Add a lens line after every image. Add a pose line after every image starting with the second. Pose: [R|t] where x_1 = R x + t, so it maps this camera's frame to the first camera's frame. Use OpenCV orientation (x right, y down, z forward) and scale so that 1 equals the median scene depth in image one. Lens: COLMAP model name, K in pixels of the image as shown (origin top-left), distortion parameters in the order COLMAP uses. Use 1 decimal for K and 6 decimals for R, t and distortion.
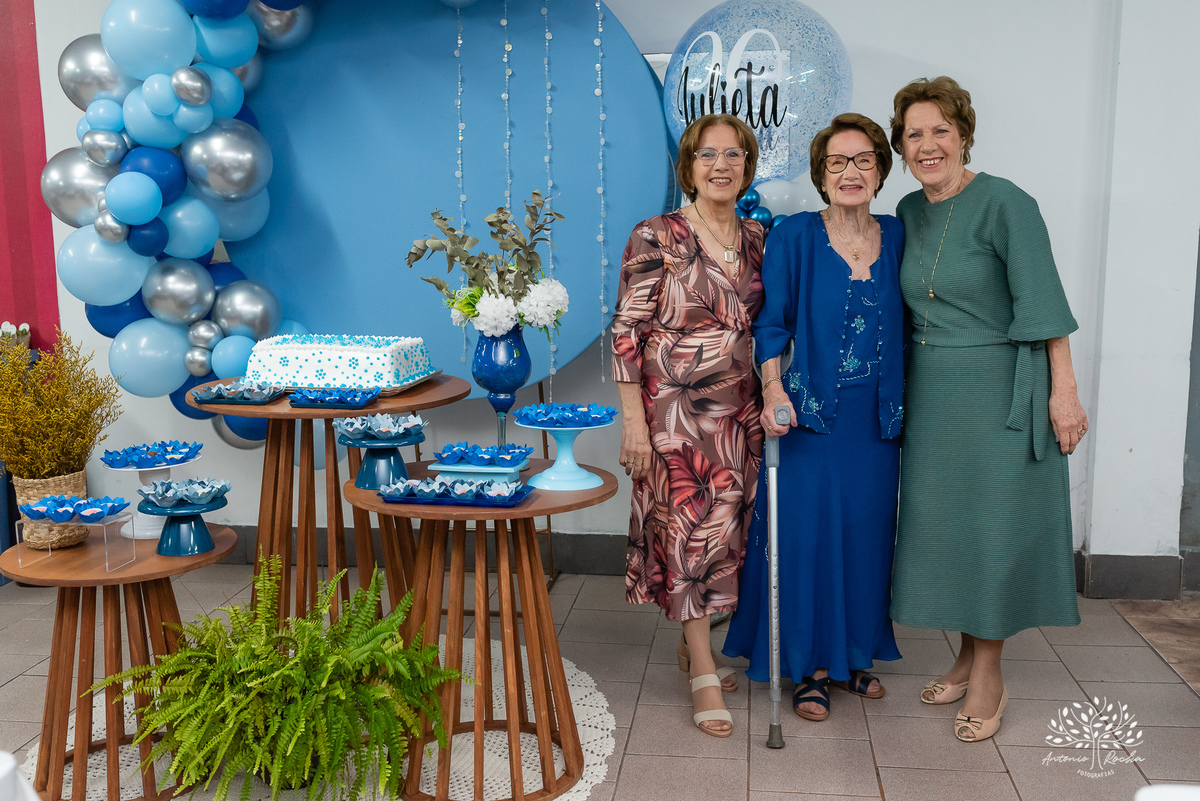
lens RADIAL K [[1163.0, 0, 600.0], [0, 1163.0, 400.5], [0, 0, 1]] dist [-0.001260, 0.000601]
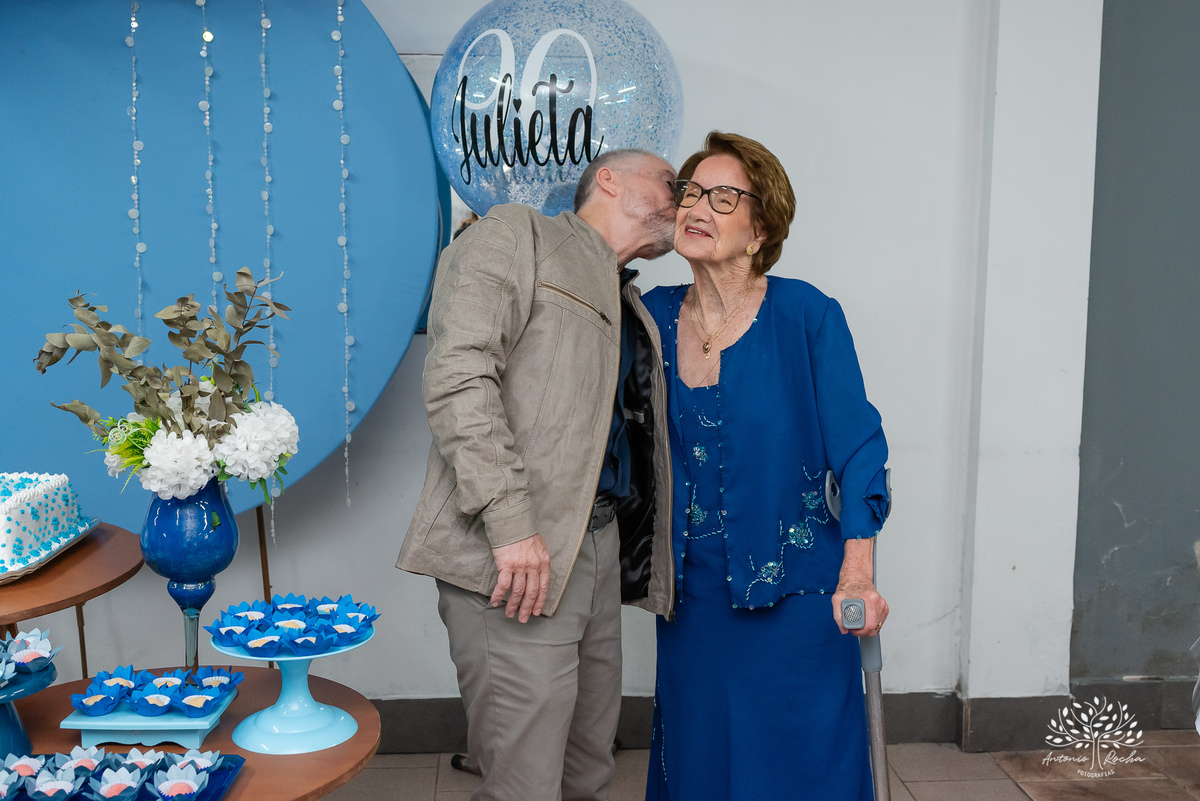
lens RADIAL K [[1226.3, 0, 598.5], [0, 1226.3, 376.0], [0, 0, 1]] dist [0.001745, 0.002283]
pose [[0.977313, -0.008668, 0.211622, -0.006872], [0.014632, 0.999538, -0.026630, -0.082608], [-0.211294, 0.029122, 0.976989, 0.254061]]
